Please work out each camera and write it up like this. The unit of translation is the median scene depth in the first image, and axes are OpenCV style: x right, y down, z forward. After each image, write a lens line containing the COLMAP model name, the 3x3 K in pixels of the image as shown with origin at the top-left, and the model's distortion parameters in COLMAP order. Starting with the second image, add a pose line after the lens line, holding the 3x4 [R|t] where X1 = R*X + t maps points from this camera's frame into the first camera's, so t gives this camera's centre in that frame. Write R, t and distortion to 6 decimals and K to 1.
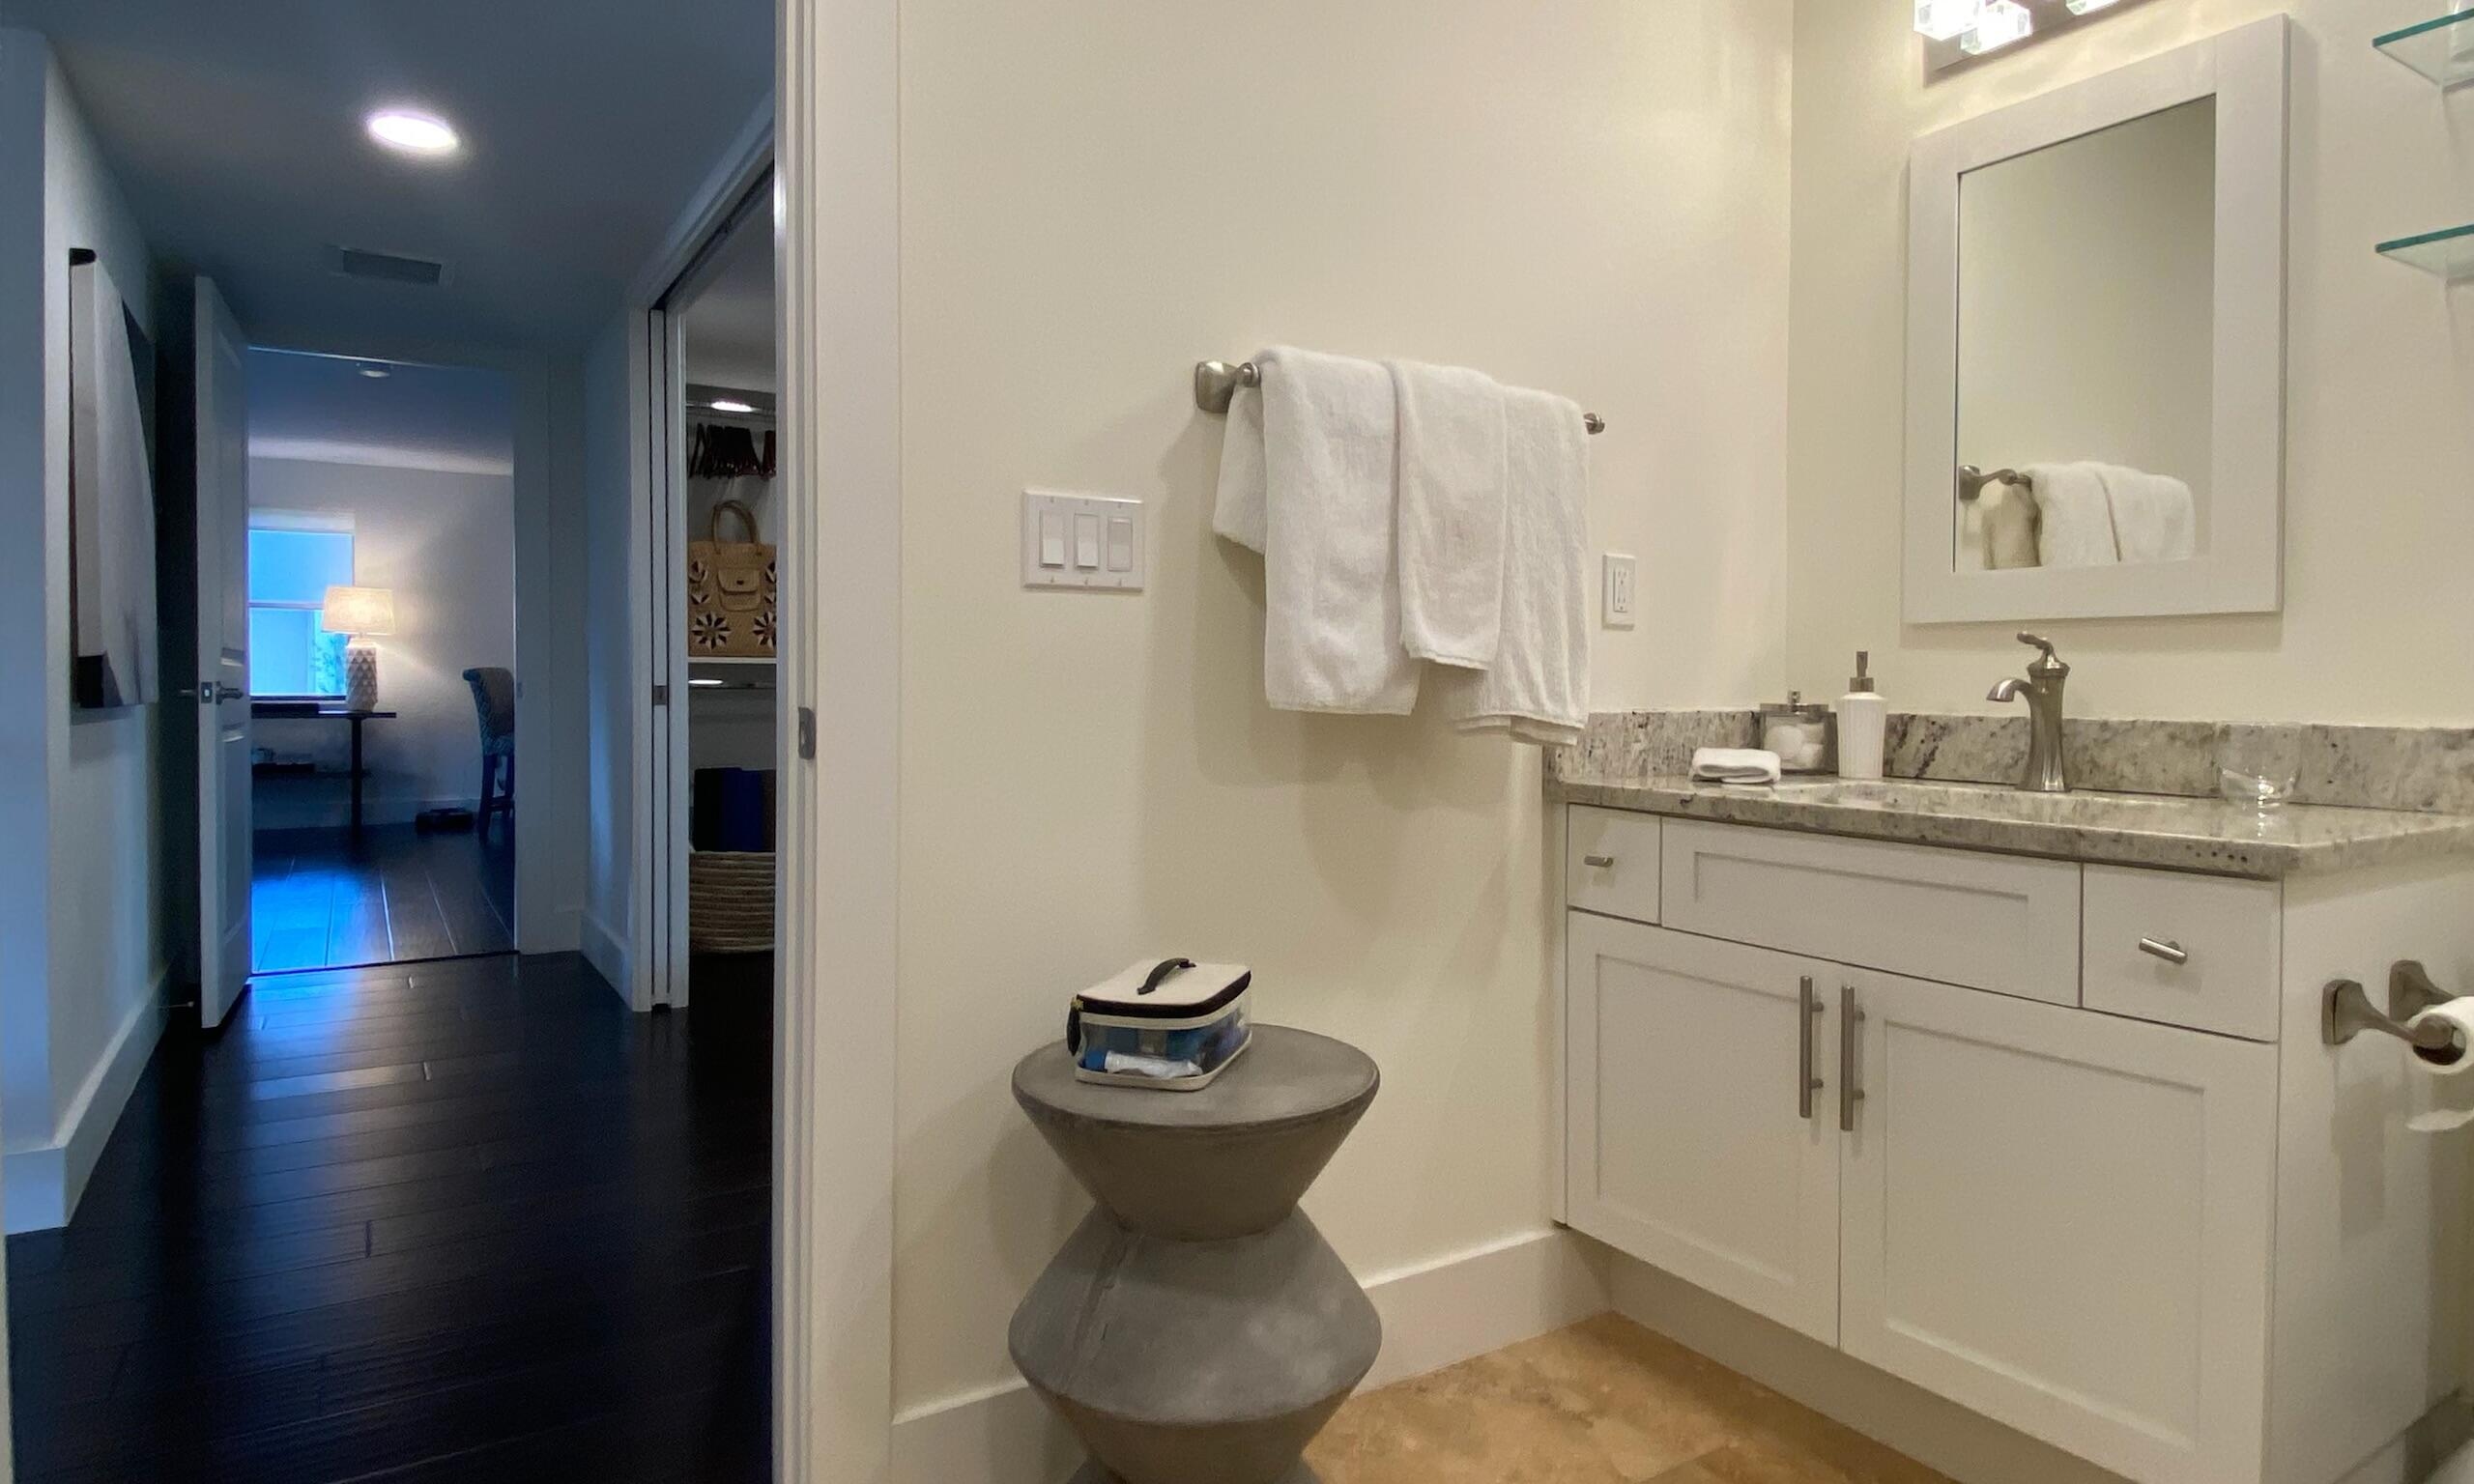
lens RADIAL K [[1405.2, 0, 1237.4], [0, 1405.2, 658.9], [0, 0, 1]] dist [-0.006712, -0.001252]
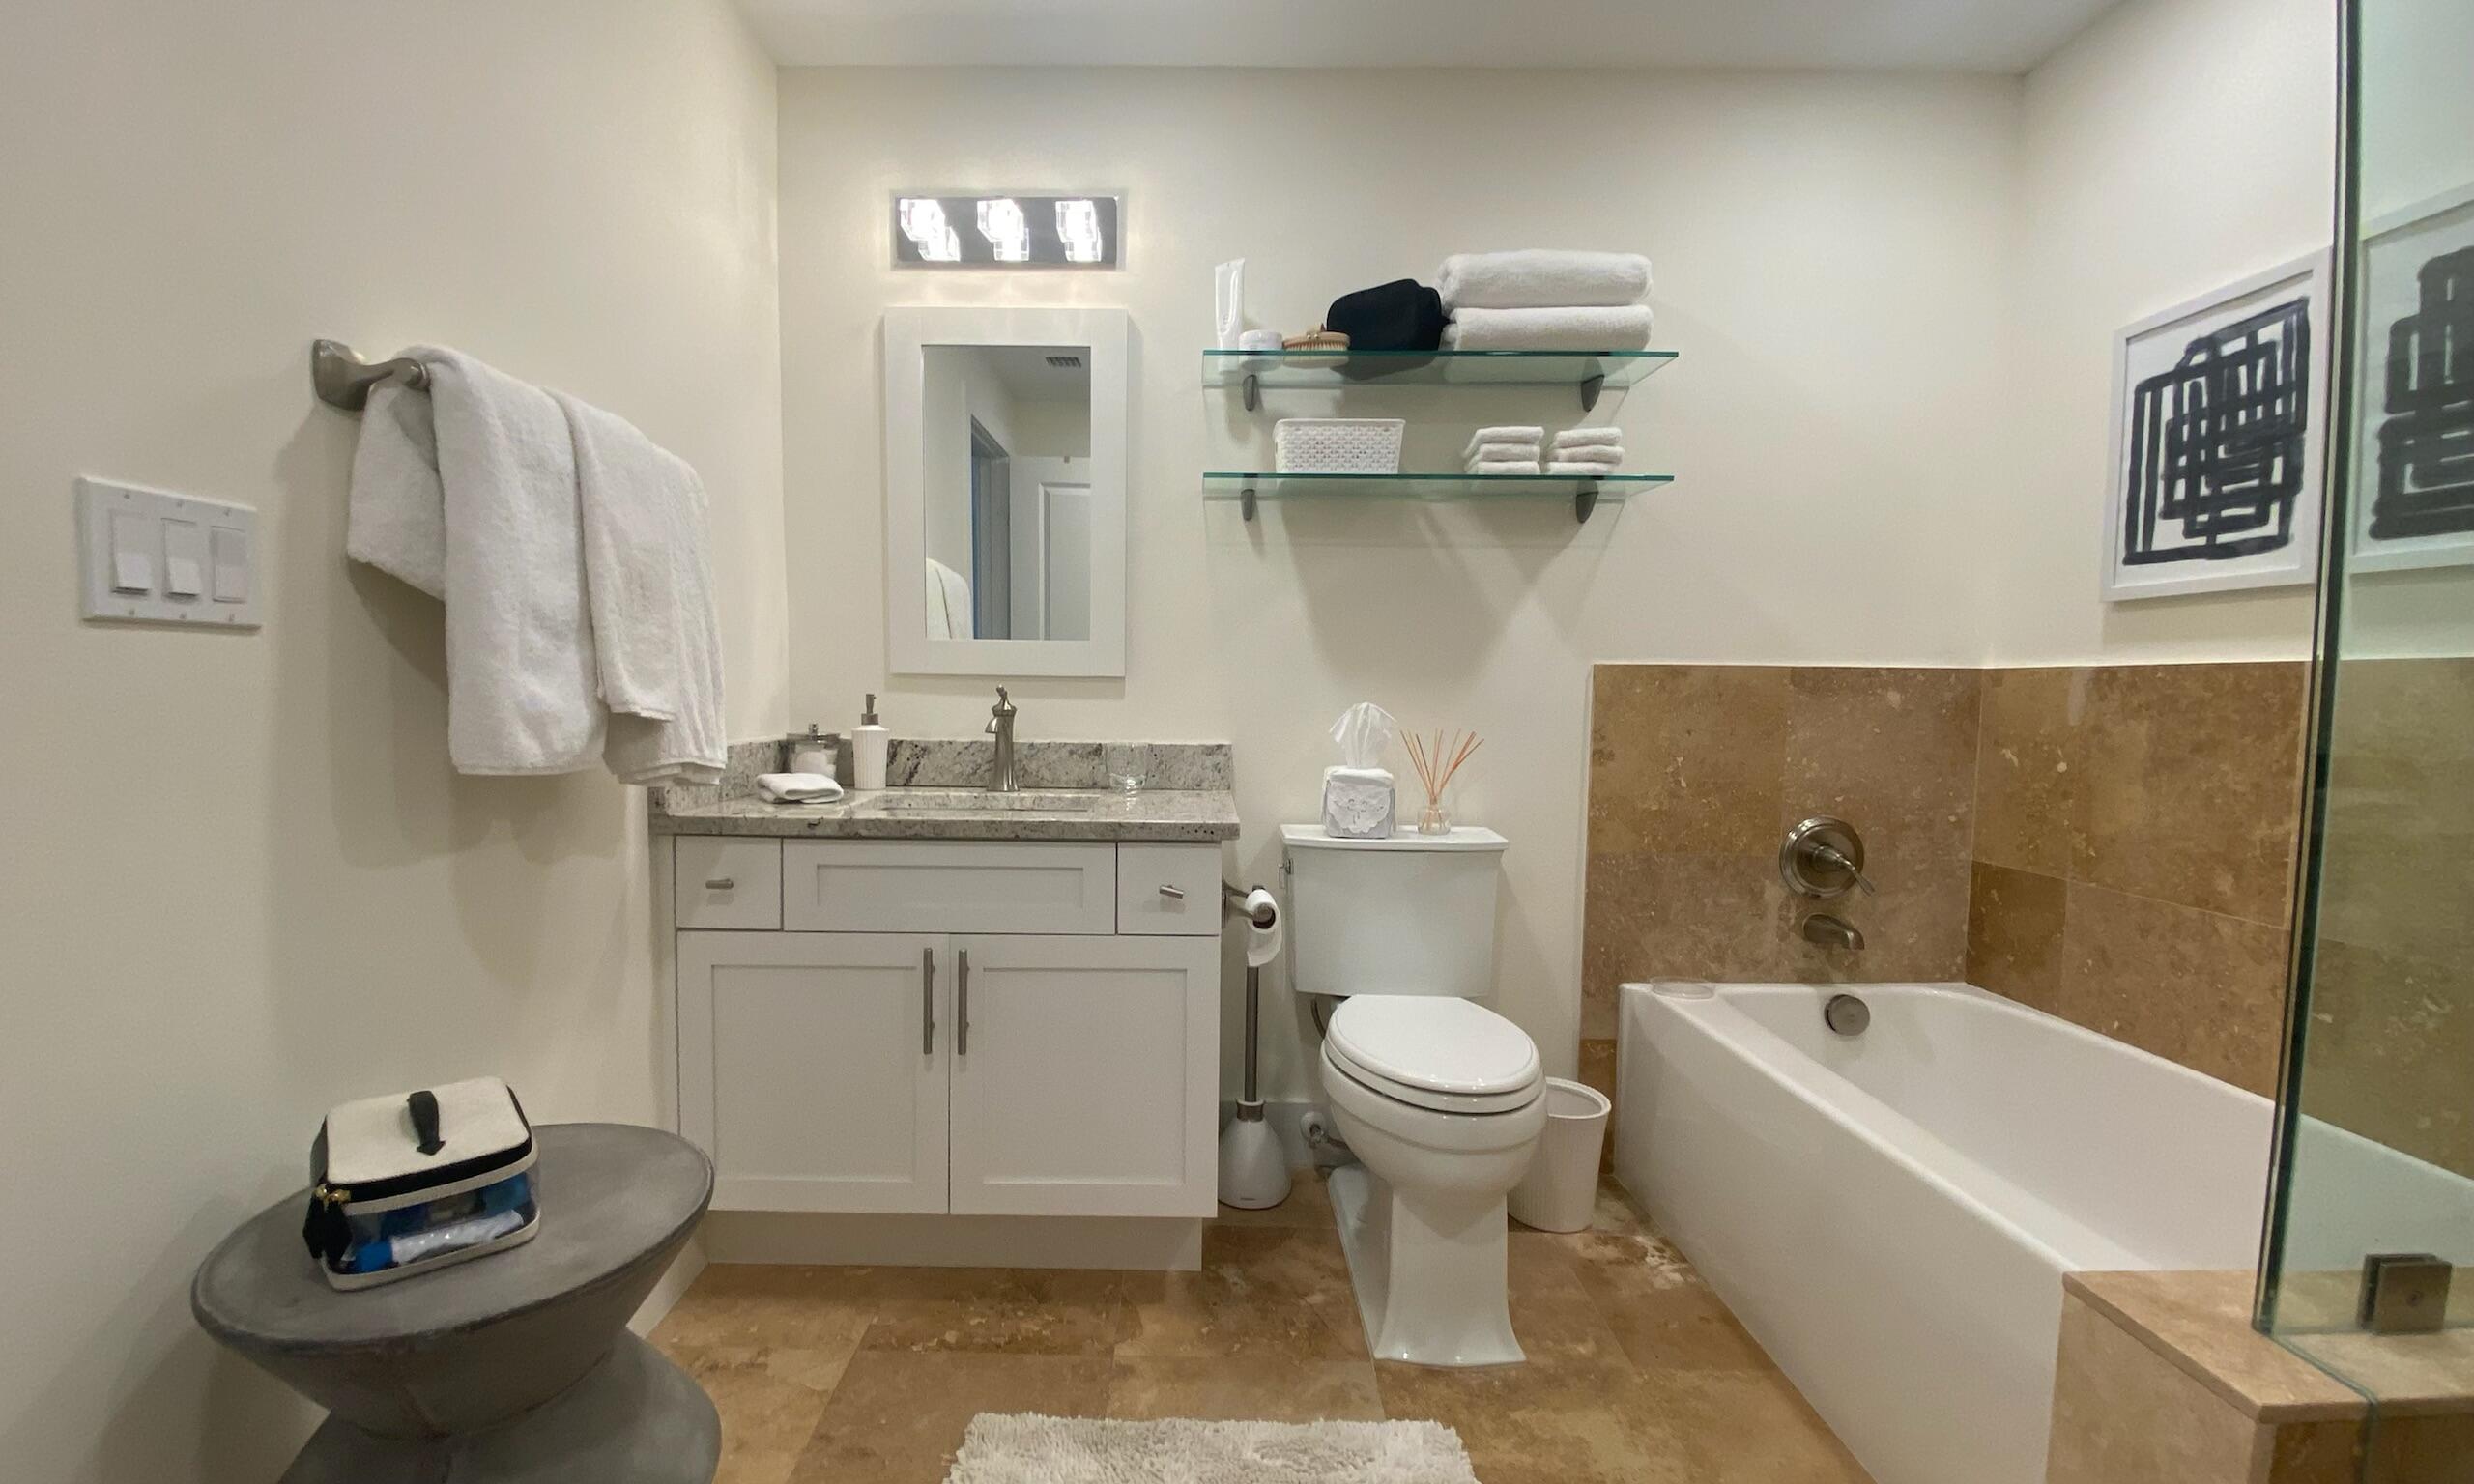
lens RADIAL K [[1020.4, 0, 1237.0], [0, 1020.4, 742.0], [0, 0, 1]] dist [0.003058, -0.018440]
pose [[0.522067, -0.037674, 0.852072, -0.244853], [-0.023939, 0.997983, 0.058793, -0.030961], [-0.852568, -0.051092, 0.520112, 0.253715]]
